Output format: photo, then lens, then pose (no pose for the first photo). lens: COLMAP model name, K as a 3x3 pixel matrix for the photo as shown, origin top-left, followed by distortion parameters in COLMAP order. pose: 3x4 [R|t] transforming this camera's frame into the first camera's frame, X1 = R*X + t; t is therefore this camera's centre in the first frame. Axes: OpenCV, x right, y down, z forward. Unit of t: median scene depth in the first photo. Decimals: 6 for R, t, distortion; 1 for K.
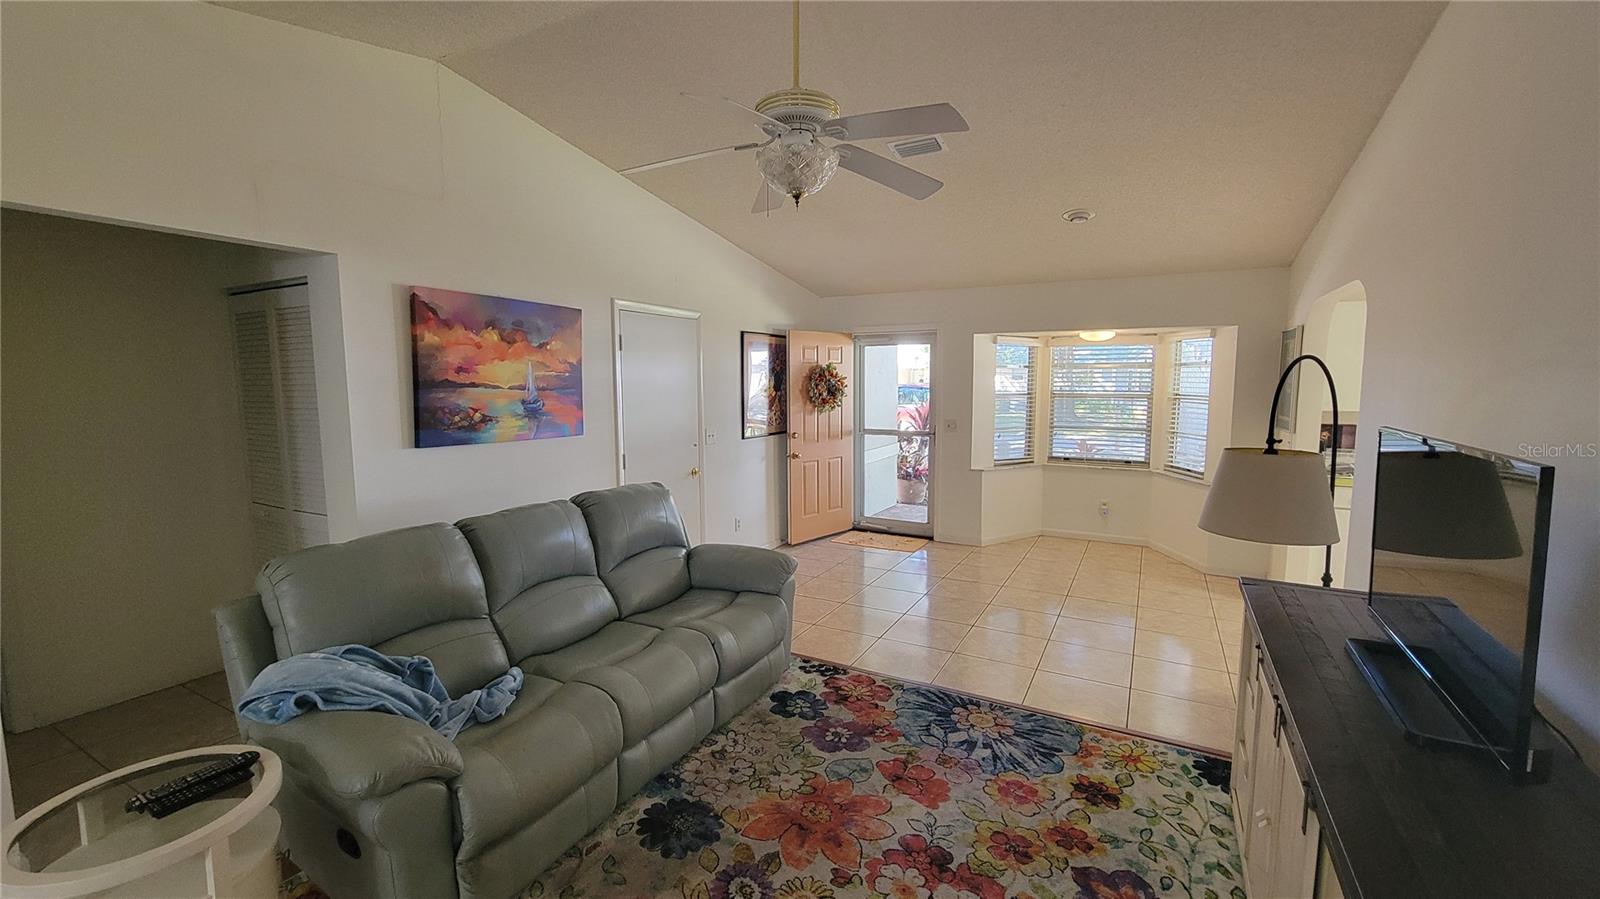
lens RADIAL K [[649.6, 0, 795.5], [0, 649.6, 449.2], [0, 0, 1]] dist [0.002102, -0.000285]
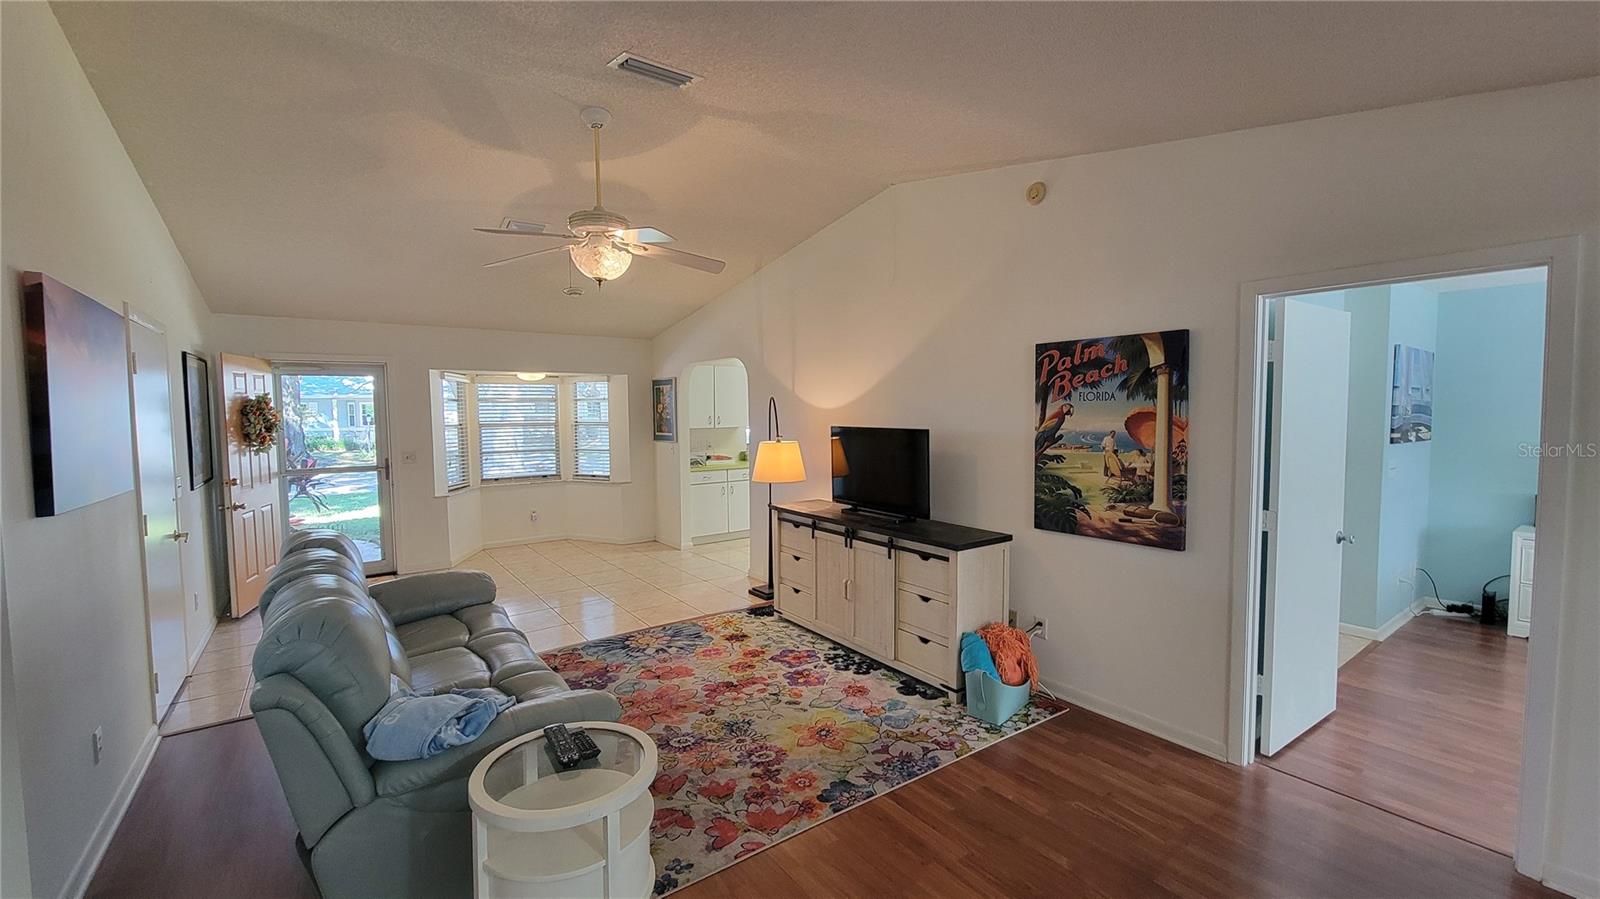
lens RADIAL K [[649.6, 0, 795.5], [0, 649.6, 449.2], [0, 0, 1]] dist [0.002102, -0.000285]
pose [[0.423998, -0.059095, 0.903733, -0.575242], [0.105866, 0.994262, 0.015347, -0.000196], [-0.899454, 0.089168, 0.427821, 0.019742]]
